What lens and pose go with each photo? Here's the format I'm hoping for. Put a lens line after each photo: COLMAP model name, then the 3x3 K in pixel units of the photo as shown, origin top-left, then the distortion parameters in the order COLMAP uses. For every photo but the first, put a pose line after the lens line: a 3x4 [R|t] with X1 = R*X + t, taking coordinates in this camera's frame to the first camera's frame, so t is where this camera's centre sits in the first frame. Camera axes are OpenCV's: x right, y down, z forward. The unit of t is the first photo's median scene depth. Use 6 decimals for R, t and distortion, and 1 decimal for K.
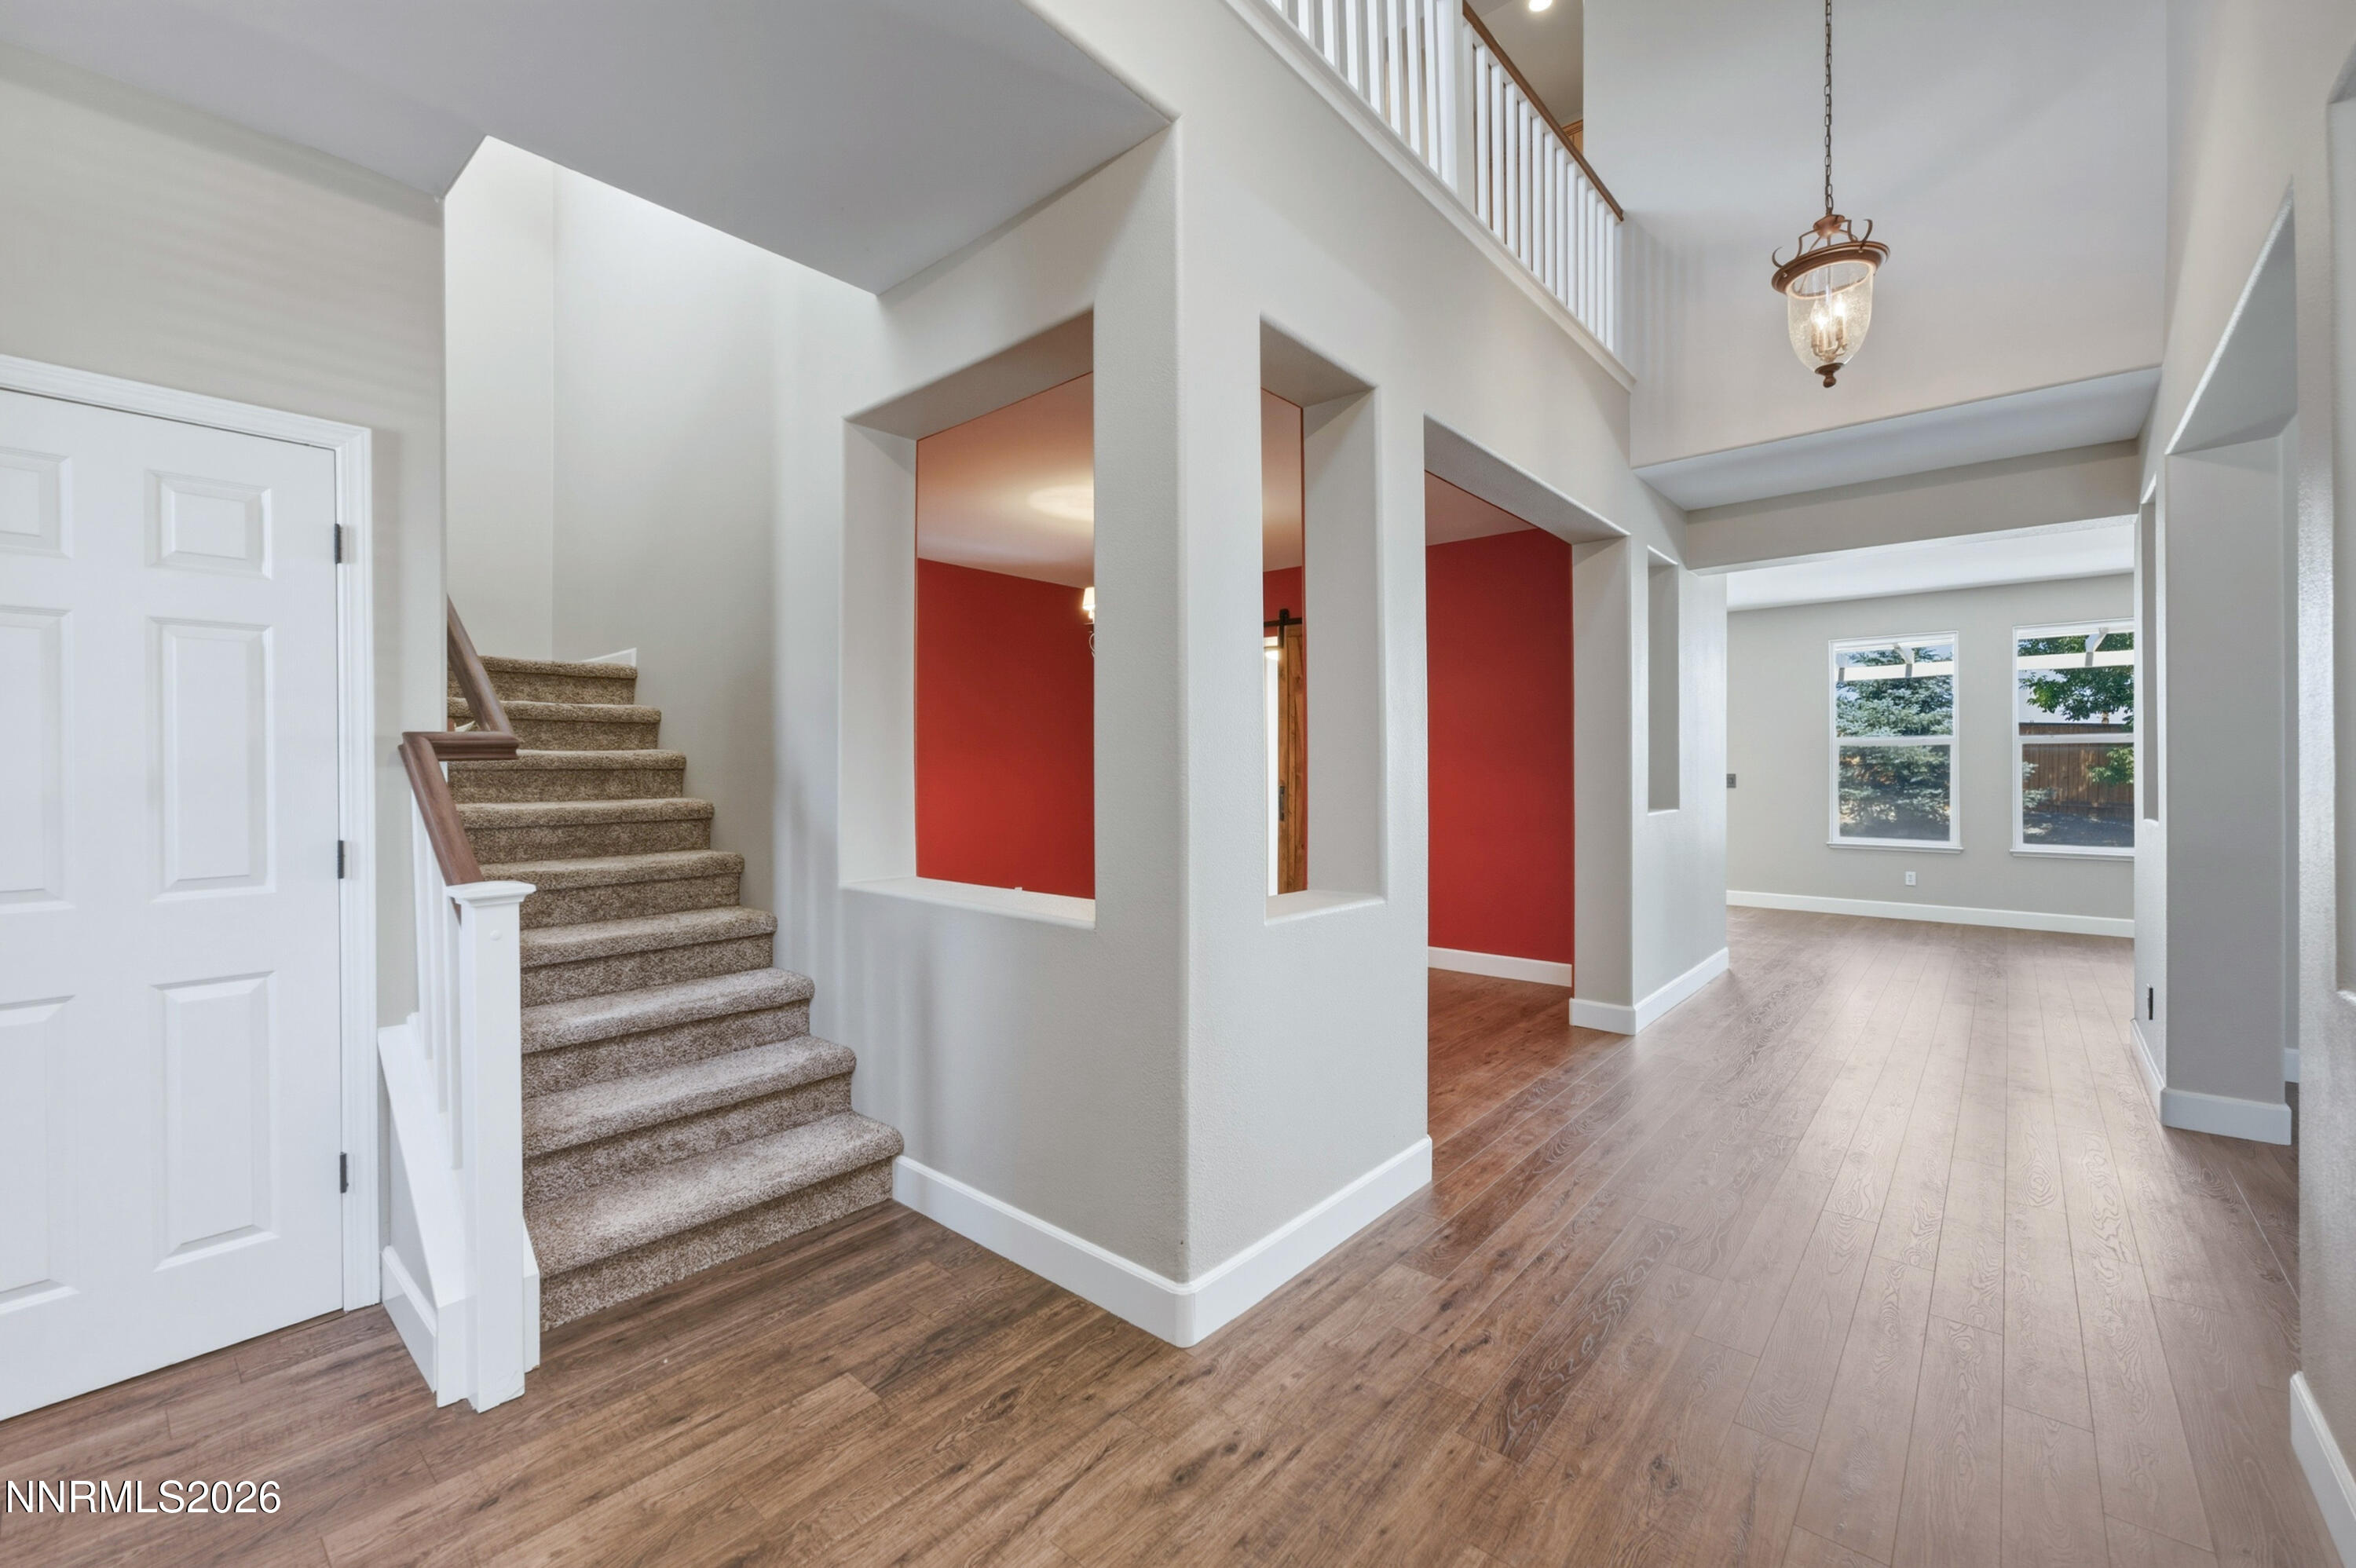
lens RADIAL K [[951.0, 0, 1176.6], [0, 951.0, 775.8], [0, 0, 1]] dist [-0.009004, 0.000304]
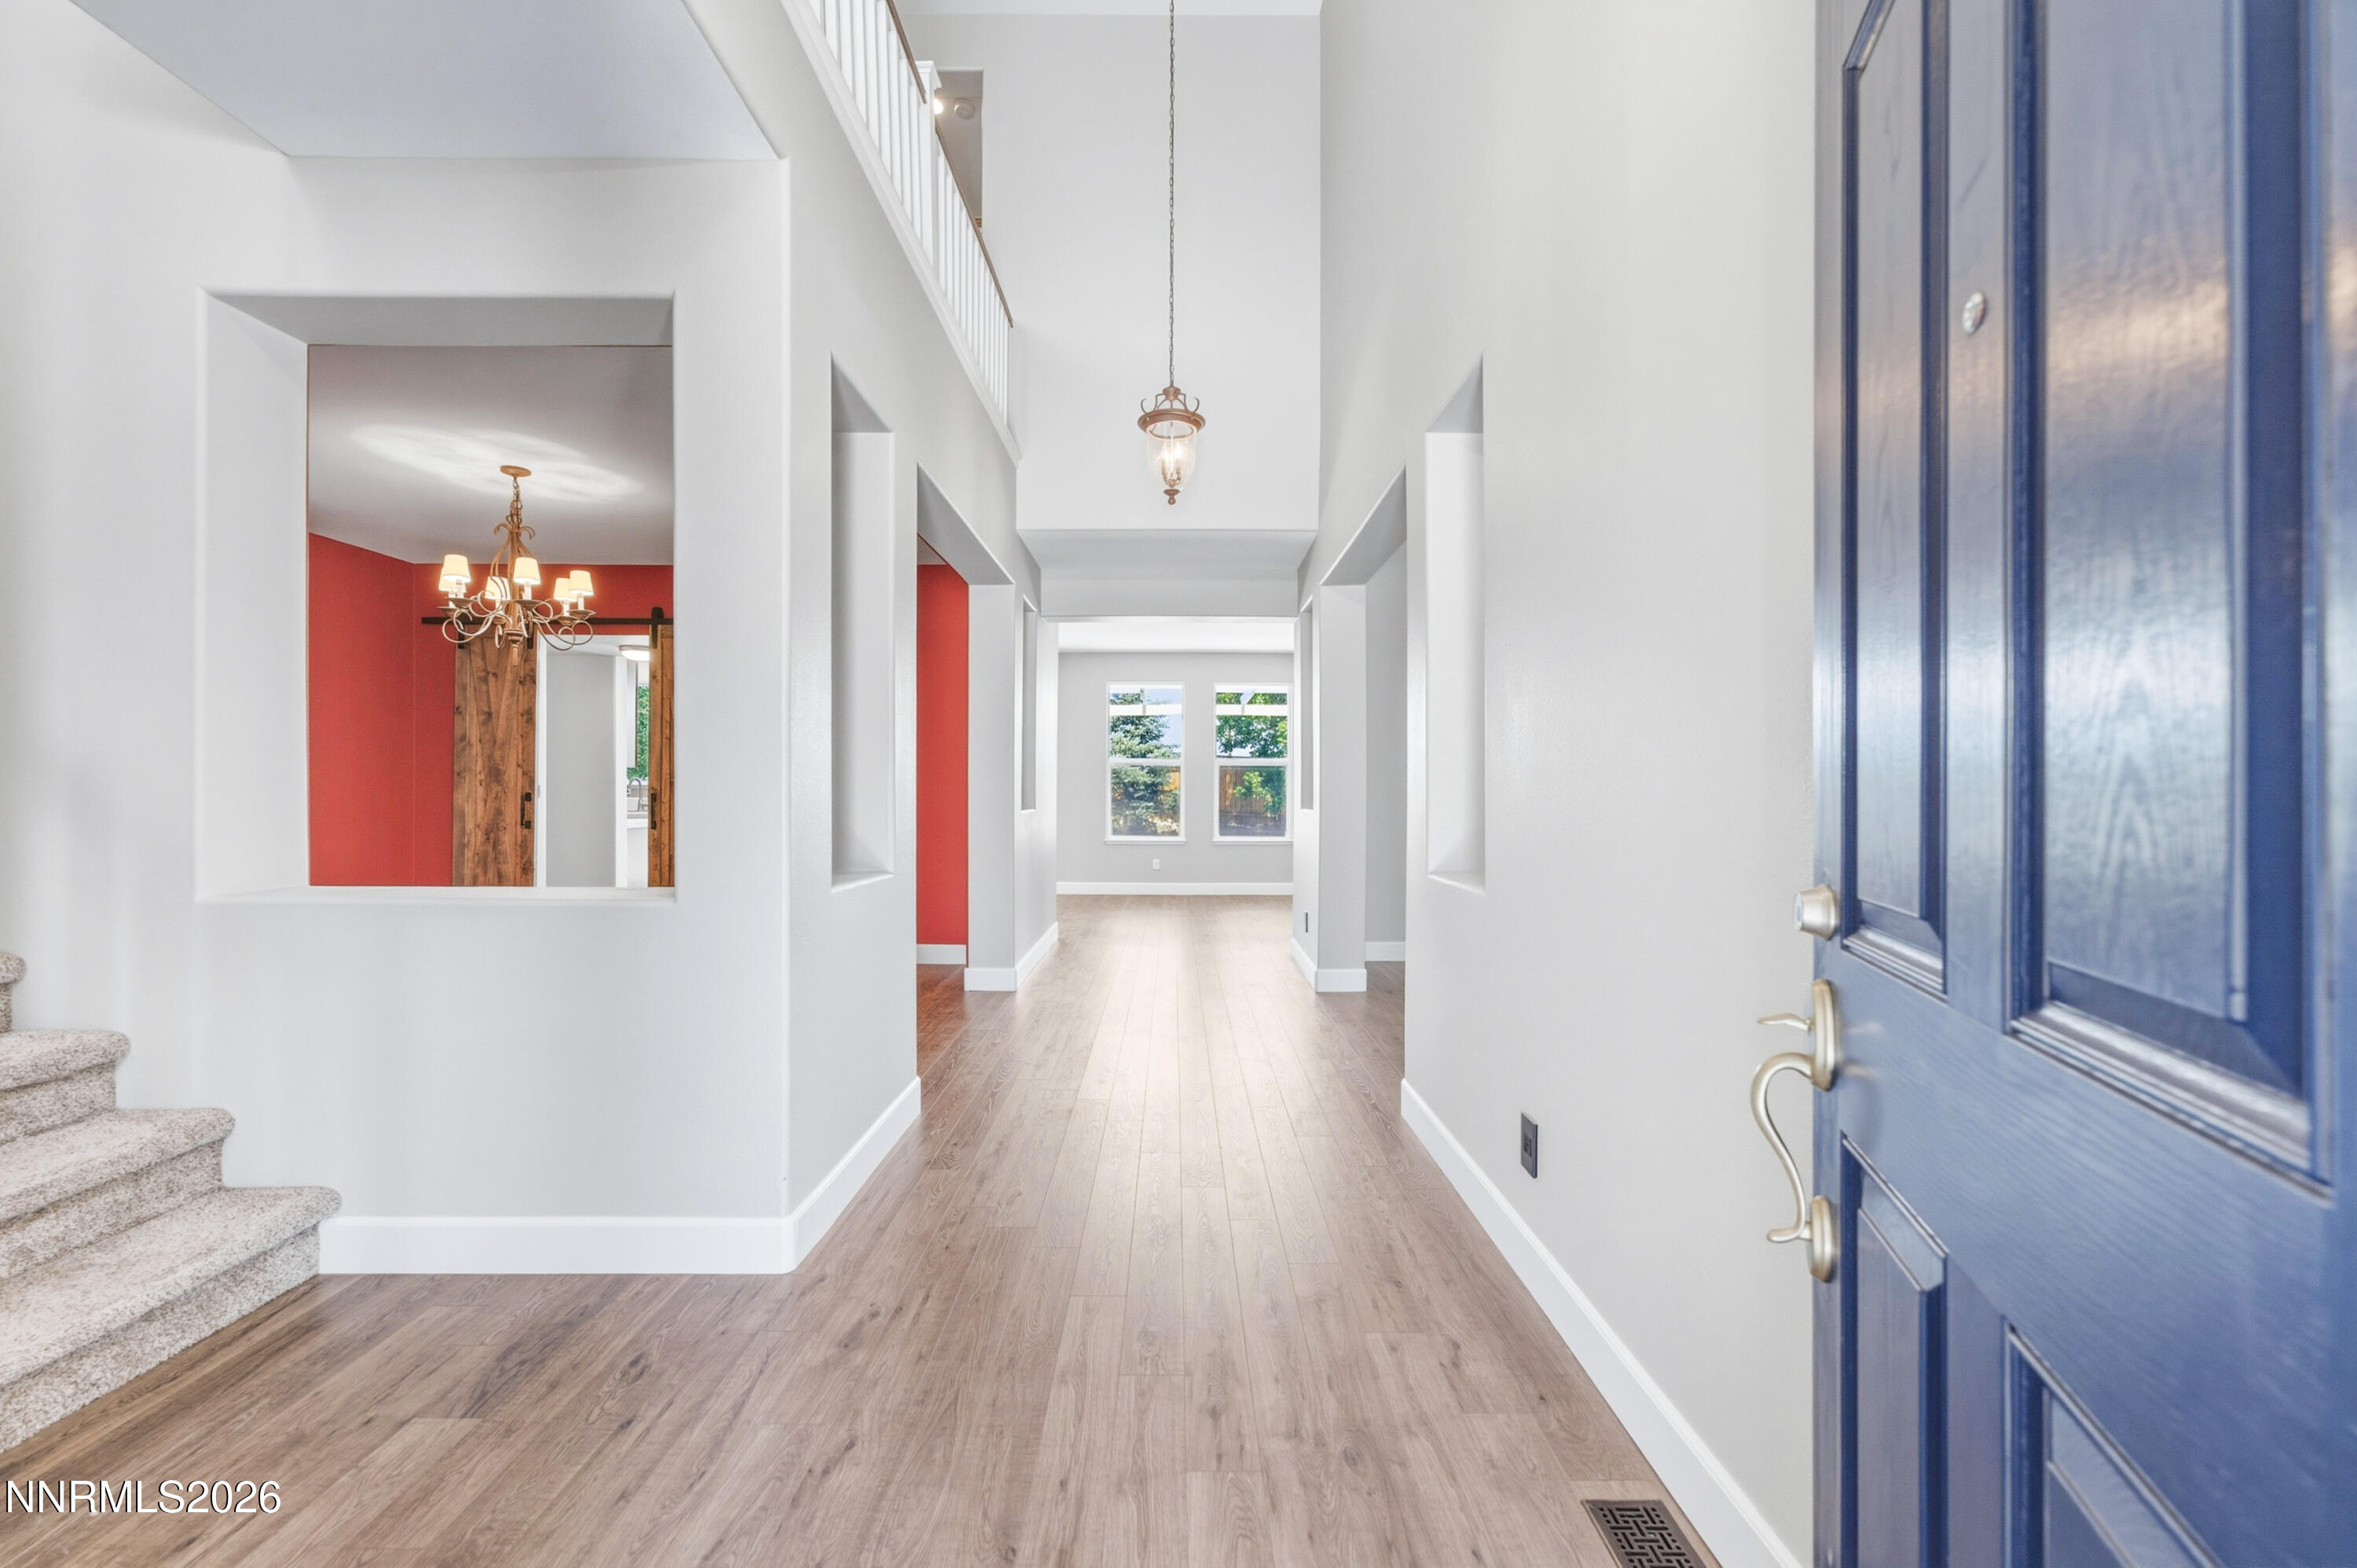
lens RADIAL K [[951.4, 0, 1177.7], [0, 951.4, 785.9], [0, 0, 1]] dist [-0.009004, 0.000304]
pose [[0.748942, 0.005915, 0.662609, -0.275642], [0.001269, 0.999946, -0.010360, 0.034231], [-0.662634, 0.008600, 0.748894, -0.094444]]
